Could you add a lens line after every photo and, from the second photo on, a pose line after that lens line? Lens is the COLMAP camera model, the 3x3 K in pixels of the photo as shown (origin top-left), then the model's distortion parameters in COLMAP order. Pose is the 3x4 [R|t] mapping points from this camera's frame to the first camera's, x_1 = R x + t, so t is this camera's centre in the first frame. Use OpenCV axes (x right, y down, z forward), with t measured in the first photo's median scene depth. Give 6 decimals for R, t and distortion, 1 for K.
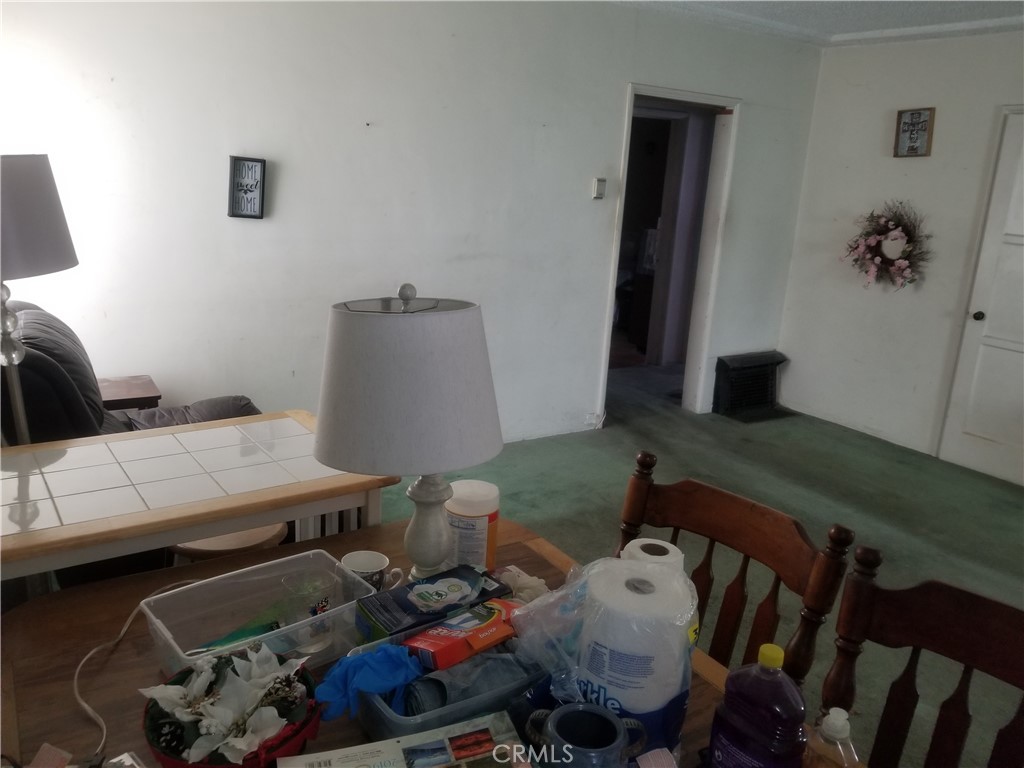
lens RADIAL K [[800.7, 0, 509.1], [0, 800.7, 372.7], [0, 0, 1]] dist [0.096917, -0.178736]
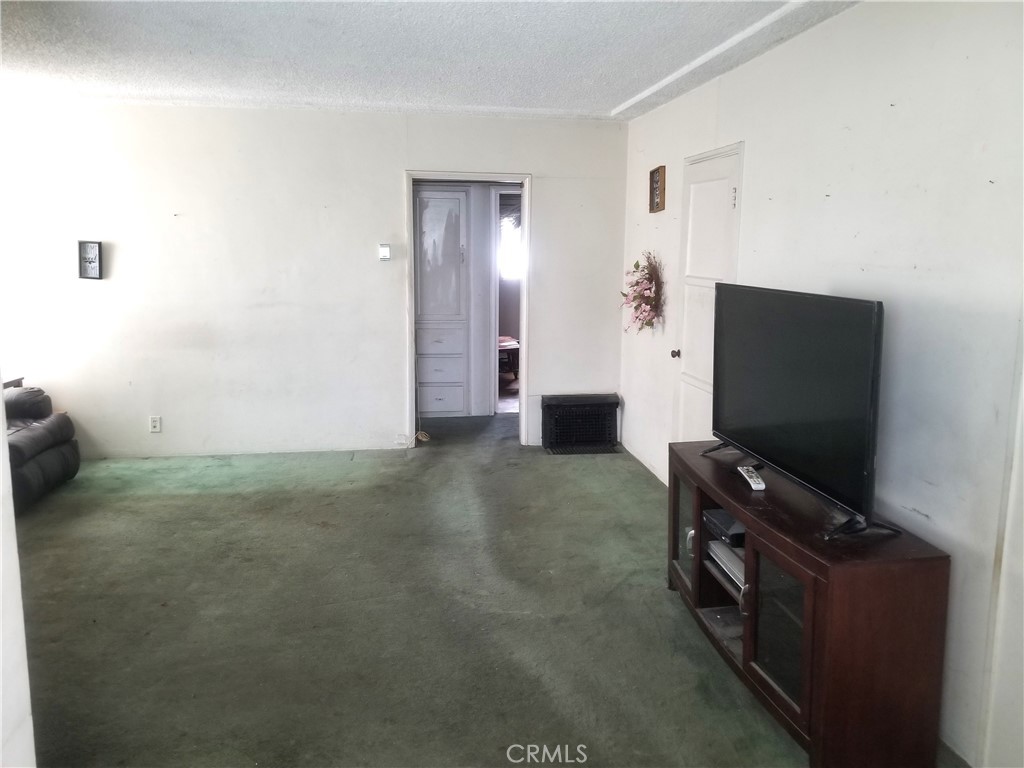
lens RADIAL K [[803.9, 0, 524.5], [0, 803.9, 361.1], [0, 0, 1]] dist [0.096086, -0.184740]
pose [[0.908158, 0.010714, -0.418490, 0.841245], [-0.058984, 0.992974, -0.102579, 0.058710], [0.414450, 0.117843, 0.902410, -0.035014]]
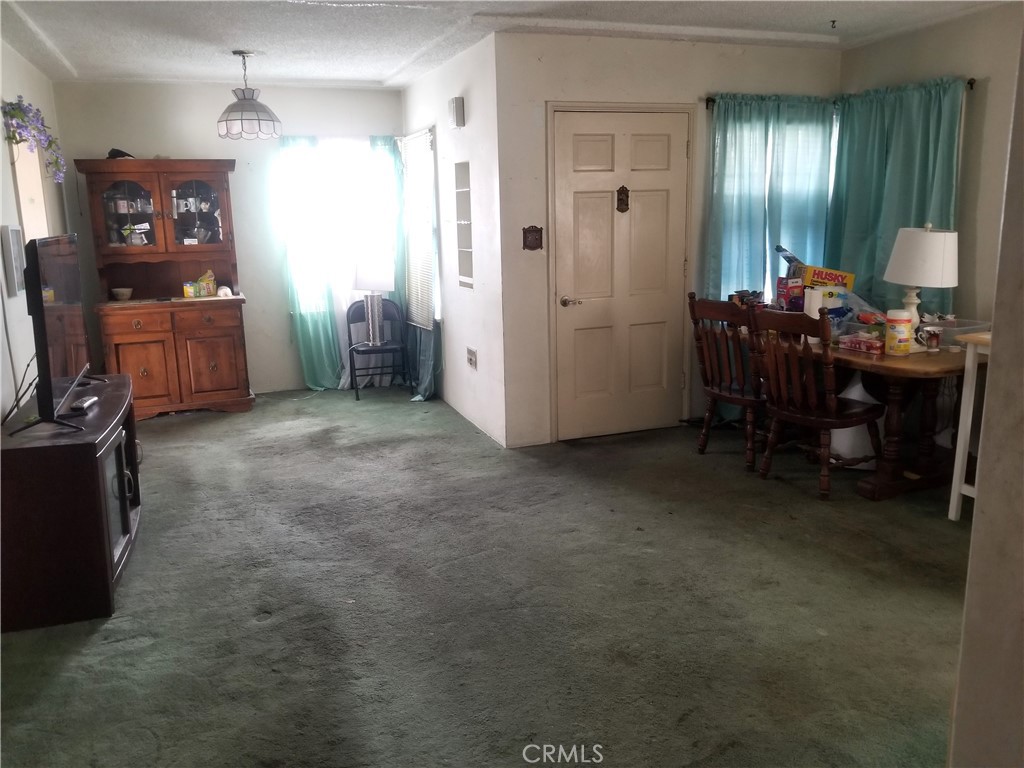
lens RADIAL K [[800.7, 0, 509.1], [0, 800.7, 372.7], [0, 0, 1]] dist [0.096917, -0.178736]
pose [[-0.975564, -0.078961, 0.205035, 0.200151], [0.018010, 0.901312, 0.432796, -0.266597], [-0.218975, 0.425913, -0.877866, 1.200335]]
